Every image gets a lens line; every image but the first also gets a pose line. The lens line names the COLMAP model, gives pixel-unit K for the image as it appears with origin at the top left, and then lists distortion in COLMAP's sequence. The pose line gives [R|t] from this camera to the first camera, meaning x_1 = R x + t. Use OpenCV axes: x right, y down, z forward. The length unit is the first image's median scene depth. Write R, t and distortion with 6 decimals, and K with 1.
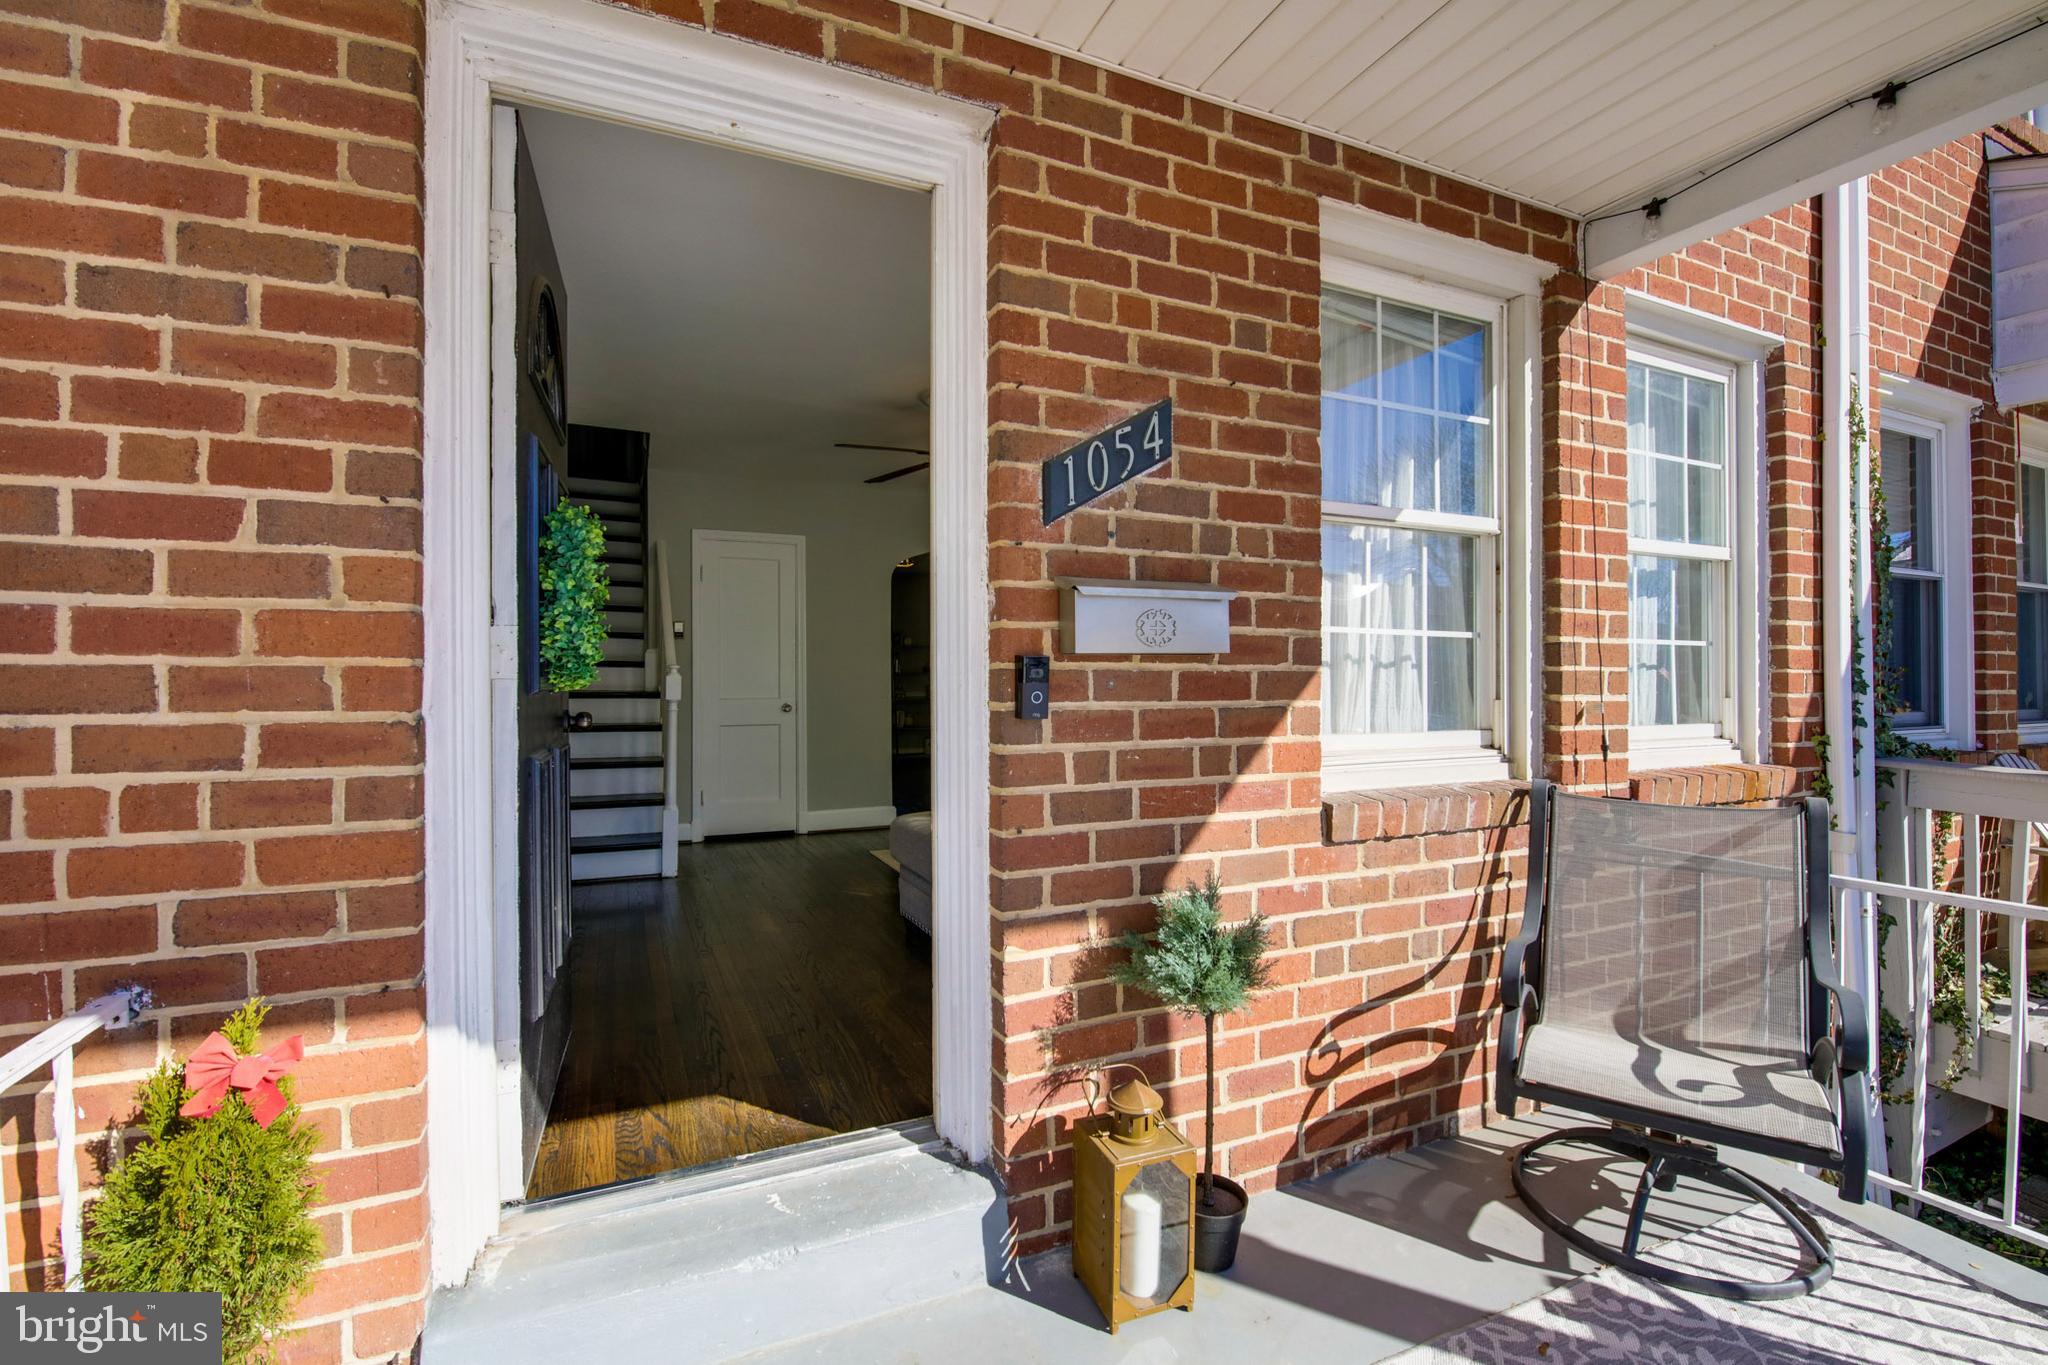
lens RADIAL K [[889.9, 0, 1017.3], [0, 889.9, 686.4], [0, 0, 1]] dist [-0.002592, -0.009319]
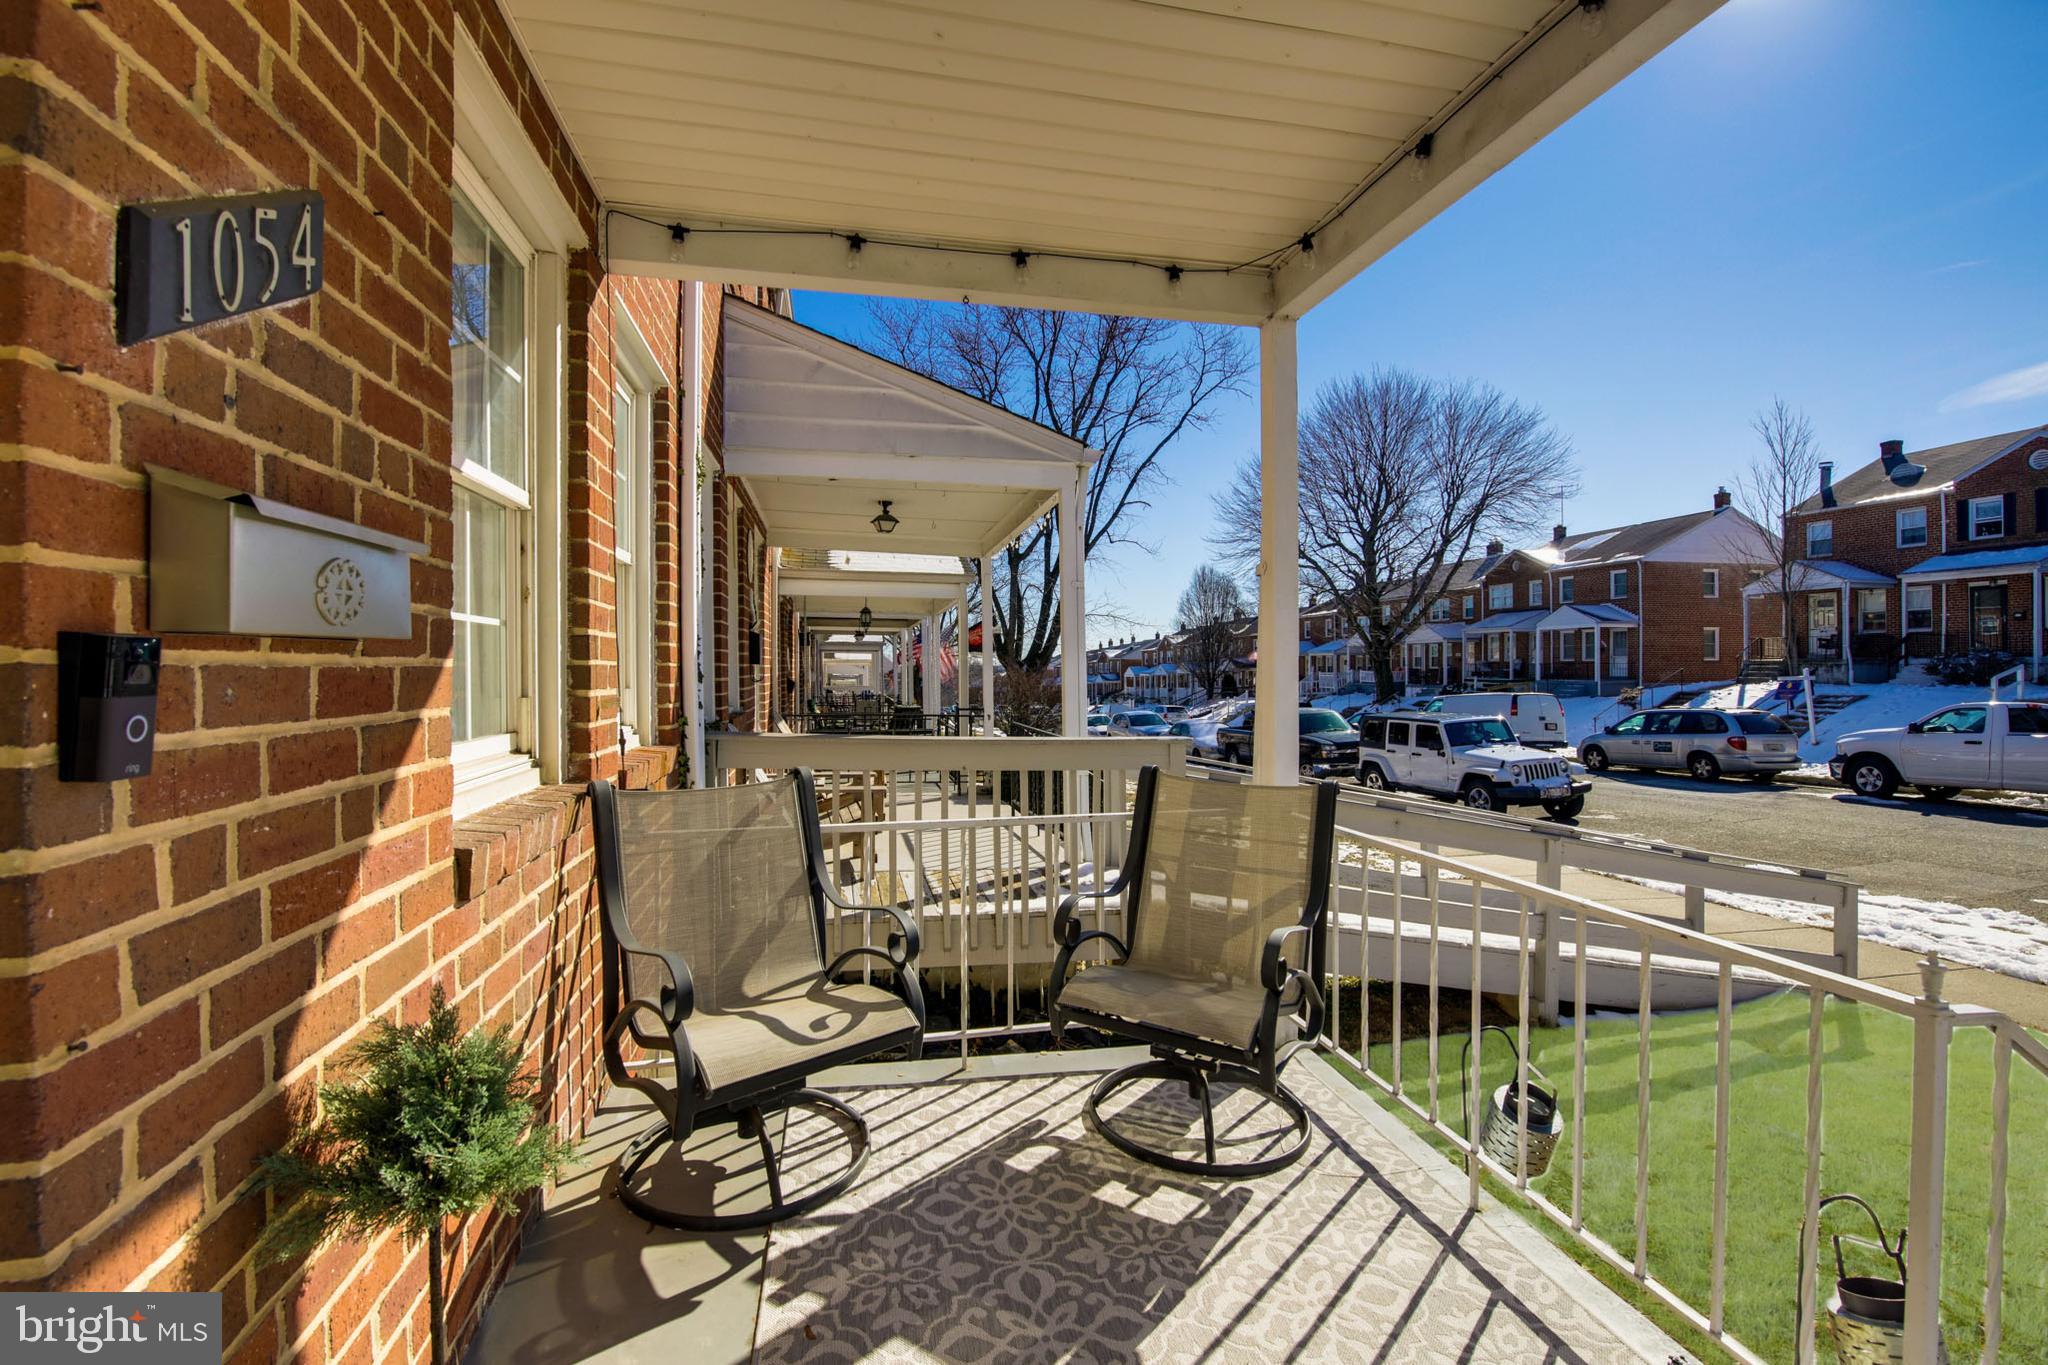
lens RADIAL K [[889.9, 0, 1028.1], [0, 889.9, 661.2], [0, 0, 1]] dist [-0.002592, -0.009319]
pose [[0.211502, 0.003586, 0.977371, -0.288189], [0.013336, 0.999890, -0.006554, -0.011430], [-0.977287, 0.014421, 0.211430, 0.438012]]
